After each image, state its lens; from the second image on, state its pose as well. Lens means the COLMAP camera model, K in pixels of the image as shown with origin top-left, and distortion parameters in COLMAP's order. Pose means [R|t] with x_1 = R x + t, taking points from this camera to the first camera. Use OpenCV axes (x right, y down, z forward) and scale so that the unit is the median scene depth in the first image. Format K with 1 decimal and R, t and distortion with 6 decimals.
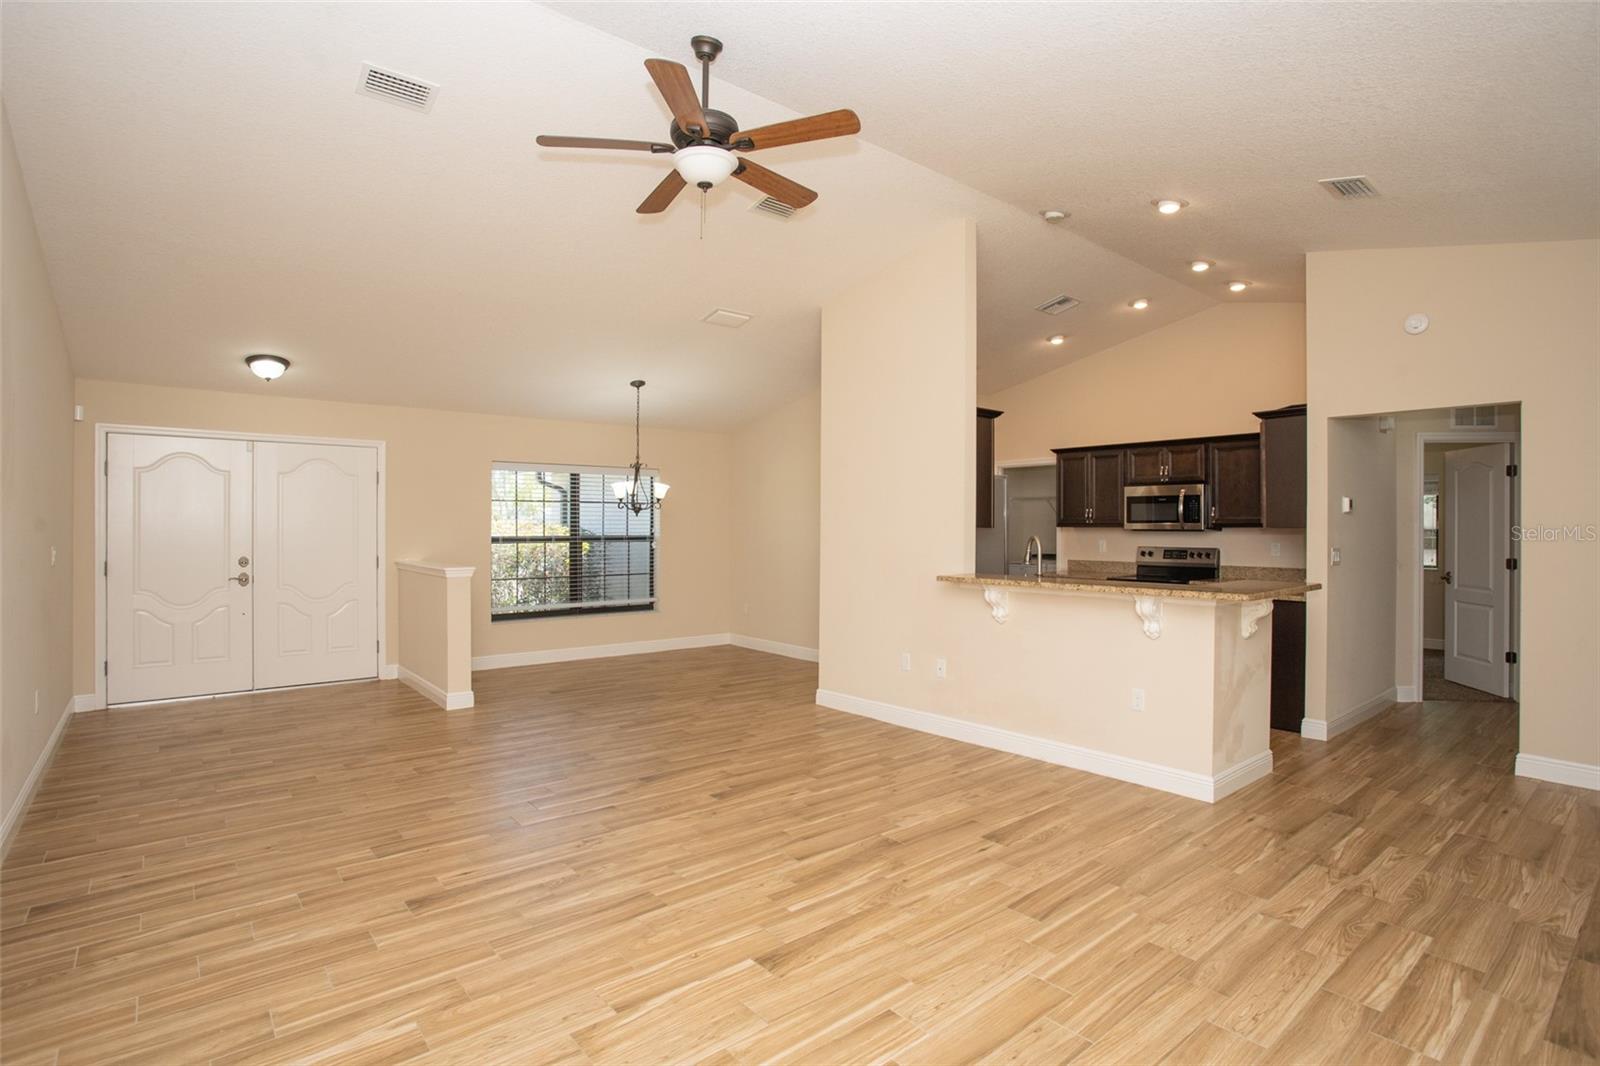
lens RADIAL K [[791.5, 0, 800.7], [0, 791.5, 524.9], [0, 0, 1]] dist [-0.054070, 0.019878]
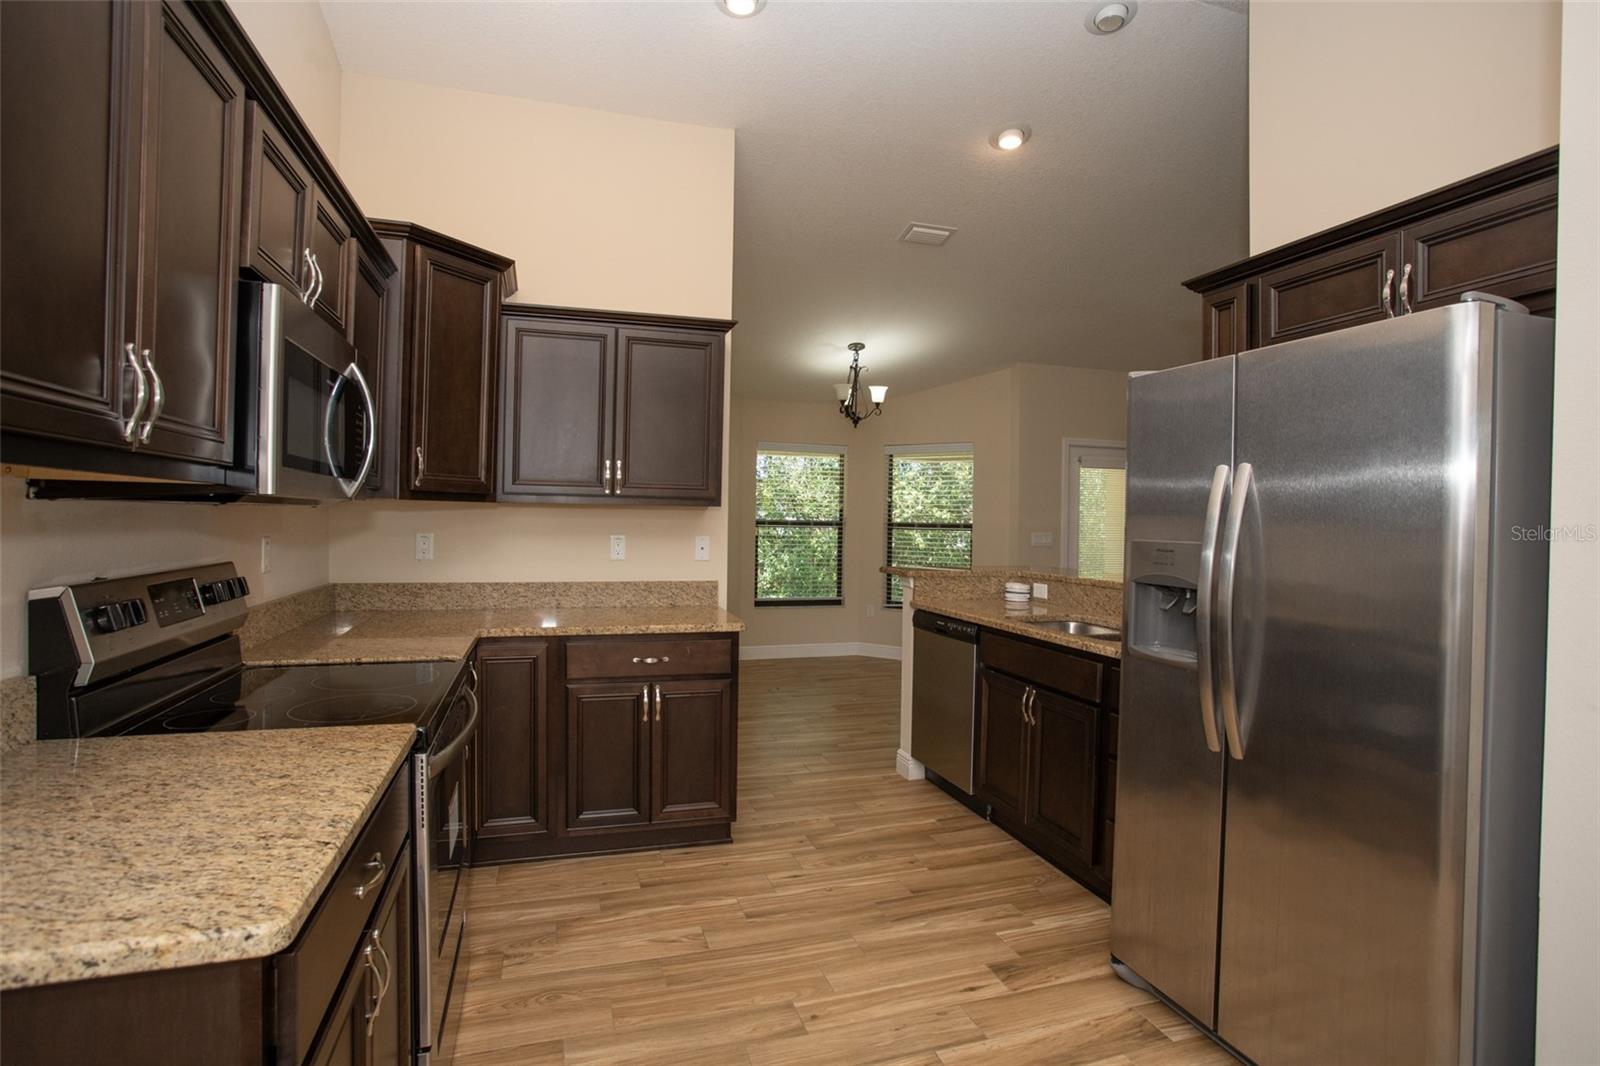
lens RADIAL K [[791.5, 0, 803.9], [0, 791.5, 522.3], [0, 0, 1]] dist [-0.054070, 0.019878]
pose [[-0.924024, -0.017448, 0.381937, 0.438062], [-0.017654, 0.999840, 0.002966, 0.019295], [-0.381928, -0.004002, -0.924183, 2.377141]]
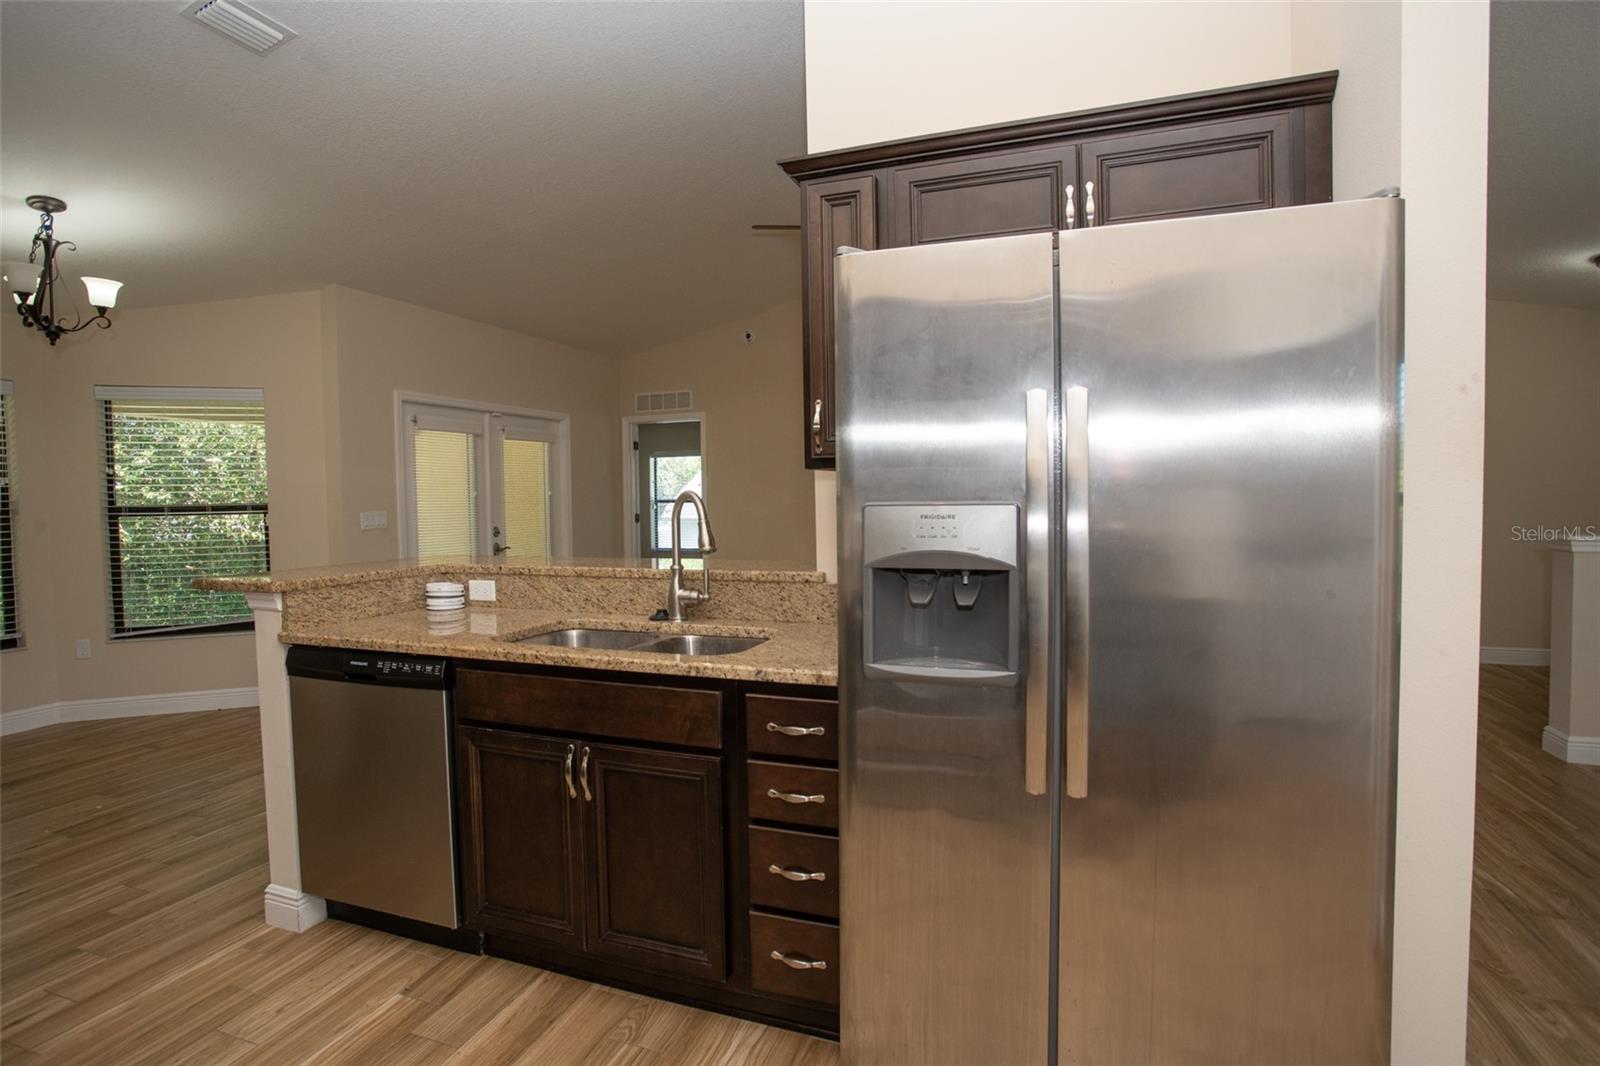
lens RADIAL K [[791.5, 0, 799.7], [0, 791.5, 526.1], [0, 0, 1]] dist [-0.054070, 0.019878]
pose [[-0.870436, 0.031128, -0.491297, 0.662514], [0.015514, 0.999238, 0.035825, 0.026569], [0.492038, 0.023561, -0.870255, 2.049283]]
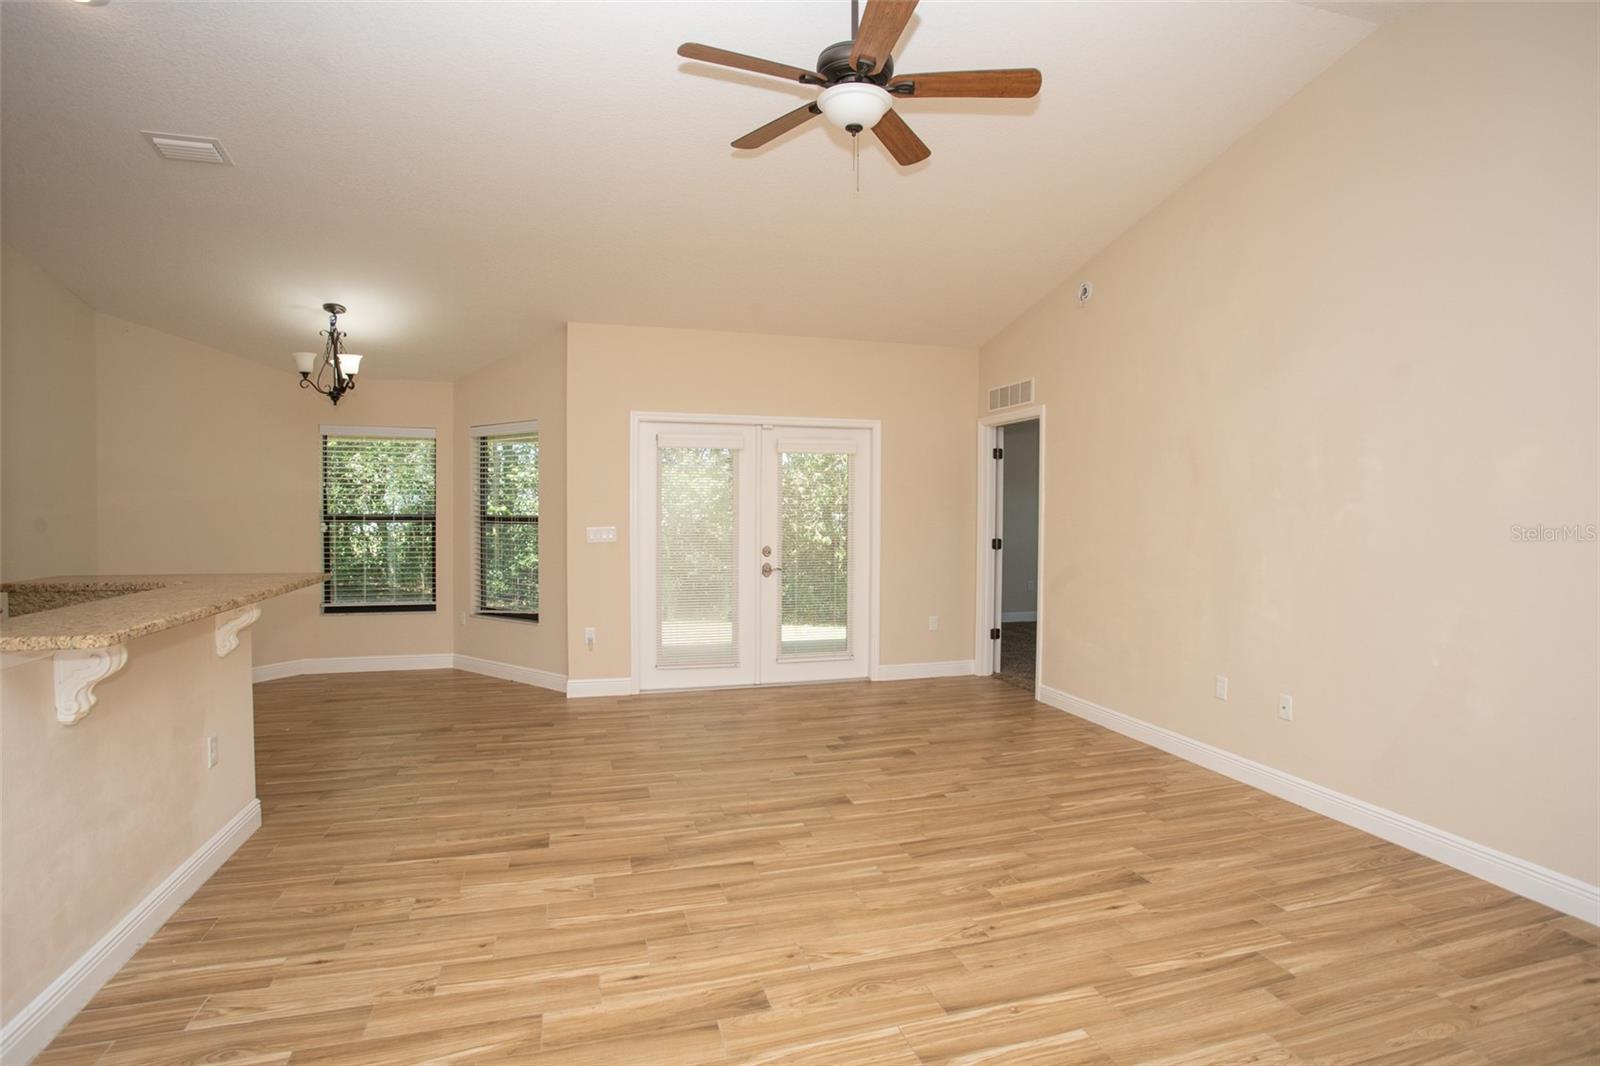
lens RADIAL K [[791.5, 0, 798.9], [0, 791.5, 528.0], [0, 0, 1]] dist [-0.054070, 0.019878]
pose [[-0.916141, -0.016009, 0.400537, -0.391401], [-0.008067, 0.999736, 0.021506, 0.004011], [-0.400776, 0.016471, -0.916028, 1.685835]]
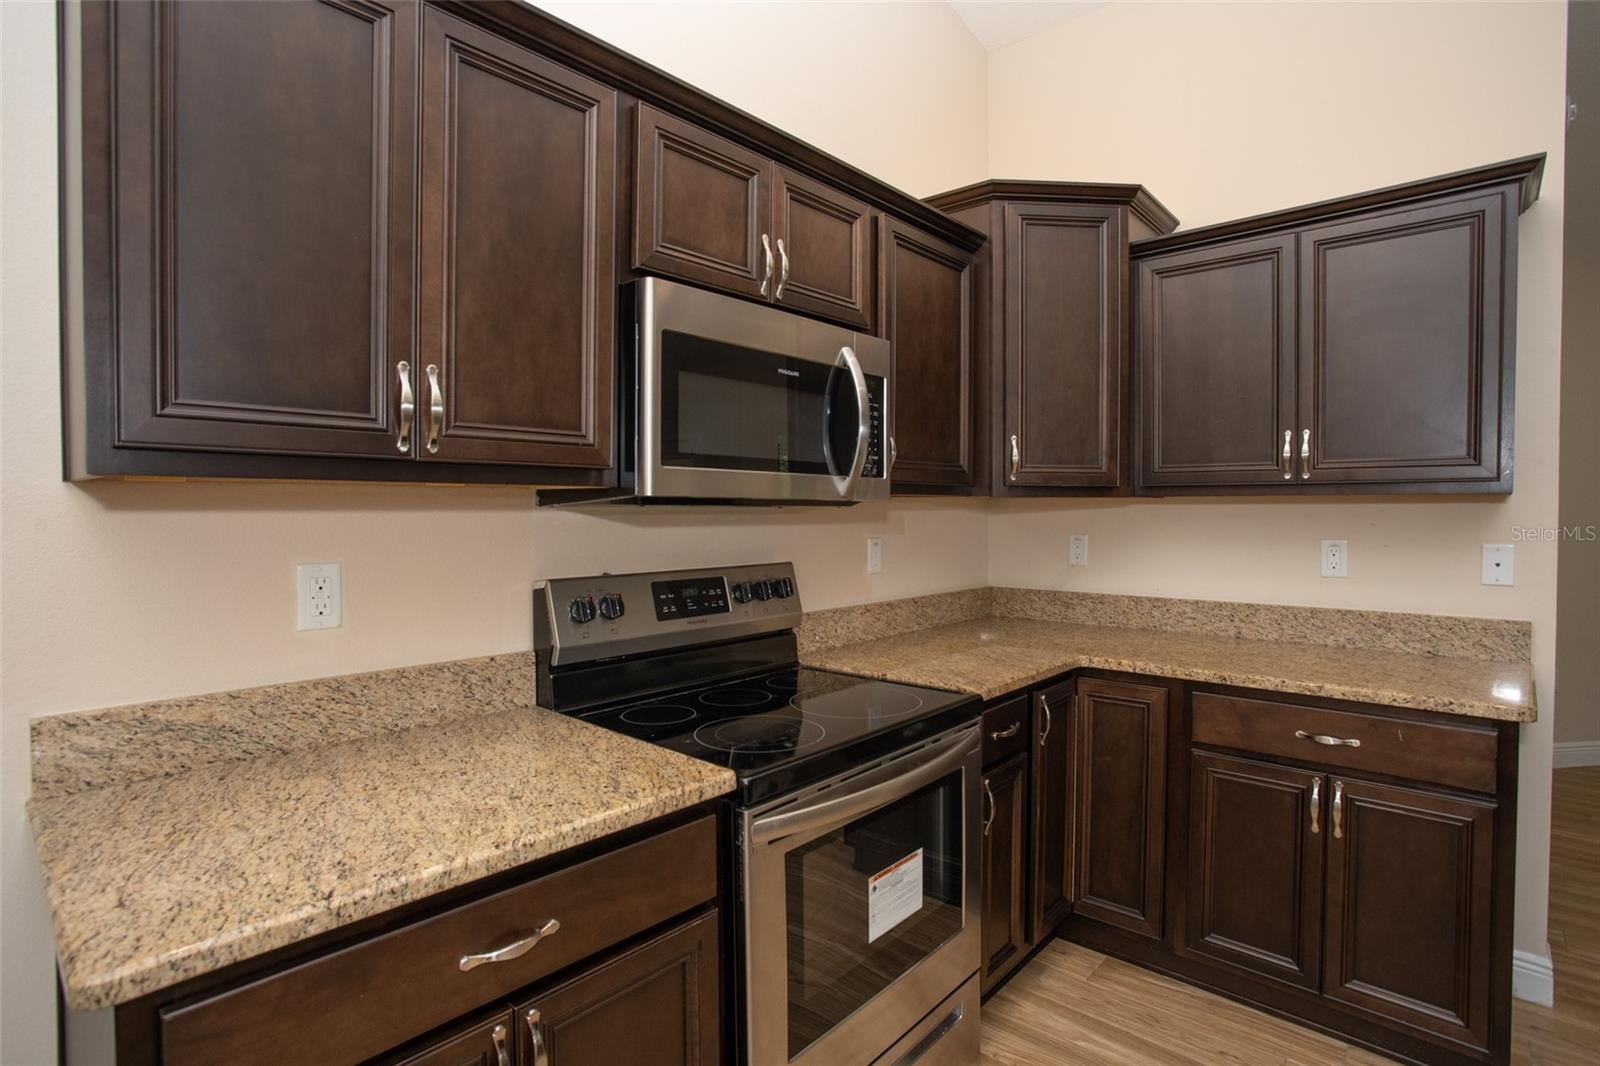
lens RADIAL K [[791.5, 0, 790.5], [0, 791.5, 525.5], [0, 0, 1]] dist [-0.054070, 0.019878]
pose [[-0.138139, -0.017741, 0.990254, 0.444637], [-0.000579, 0.999841, 0.017832, 0.018393], [-0.990413, 0.001889, -0.138127, 2.083110]]
